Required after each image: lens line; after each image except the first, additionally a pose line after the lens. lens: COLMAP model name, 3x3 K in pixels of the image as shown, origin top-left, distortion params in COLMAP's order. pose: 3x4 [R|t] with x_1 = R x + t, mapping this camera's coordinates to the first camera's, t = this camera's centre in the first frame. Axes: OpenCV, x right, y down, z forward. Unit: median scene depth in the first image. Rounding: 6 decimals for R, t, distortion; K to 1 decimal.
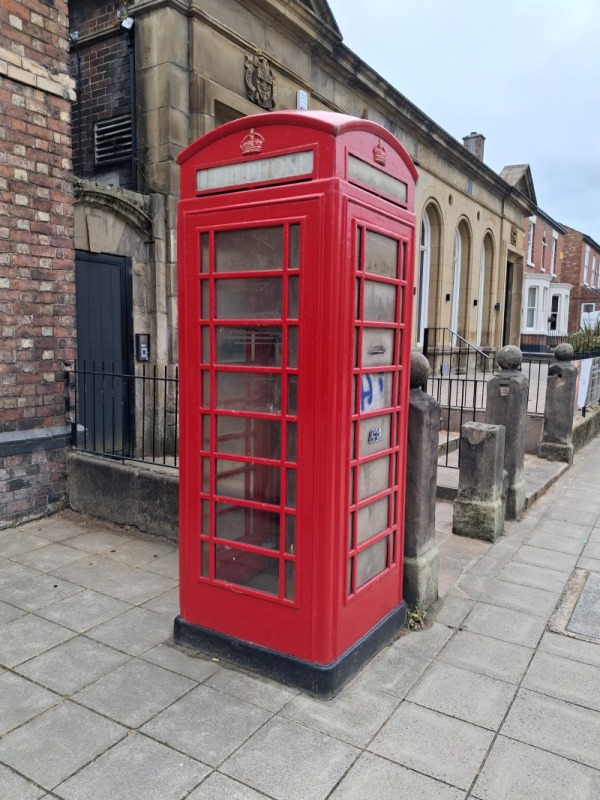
lens RADIAL K [[614.4, 0, 272.0], [0, 614.4, 404.4], [0, 0, 1]] dist [-0.009026, 0.006087]
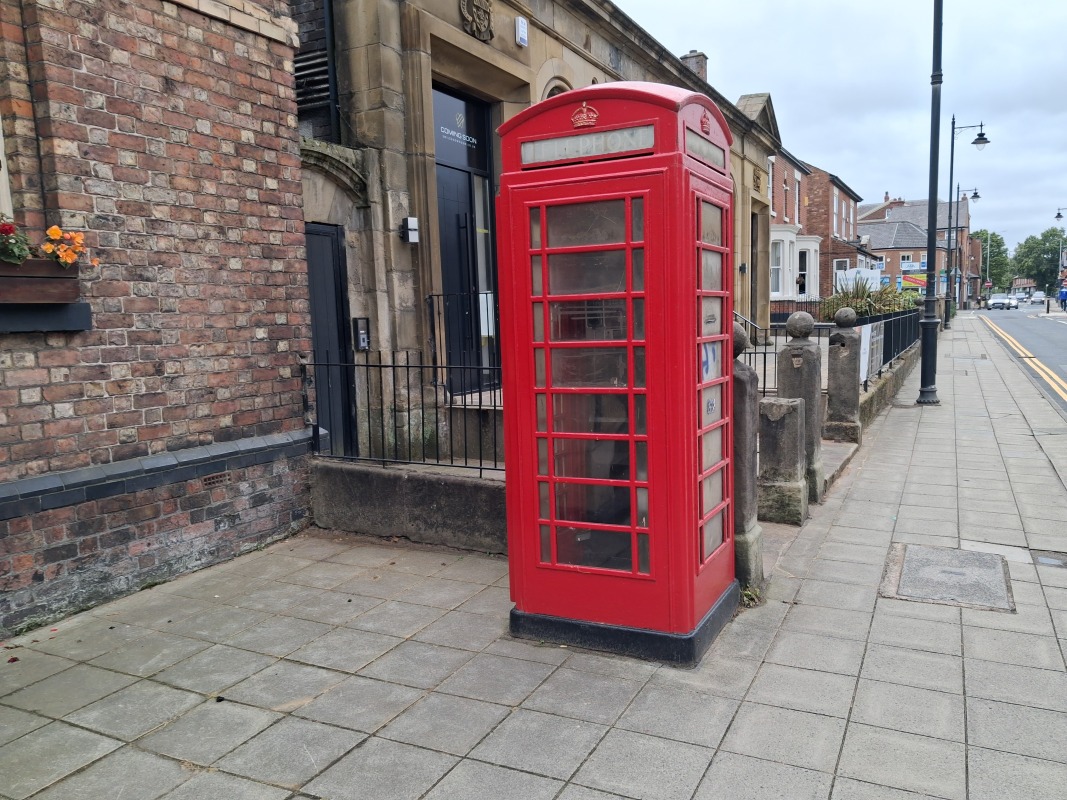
lens RADIAL K [[812.3, 0, 533.5], [0, 812.3, 400.0], [0, 0, 1]] dist [-0.002819, -0.006584]
pose [[0.992331, -0.054740, 0.110824, -0.158786], [0.055503, 0.998451, -0.003815, 0.018668], [-0.110443, 0.009937, 0.993833, -0.163923]]
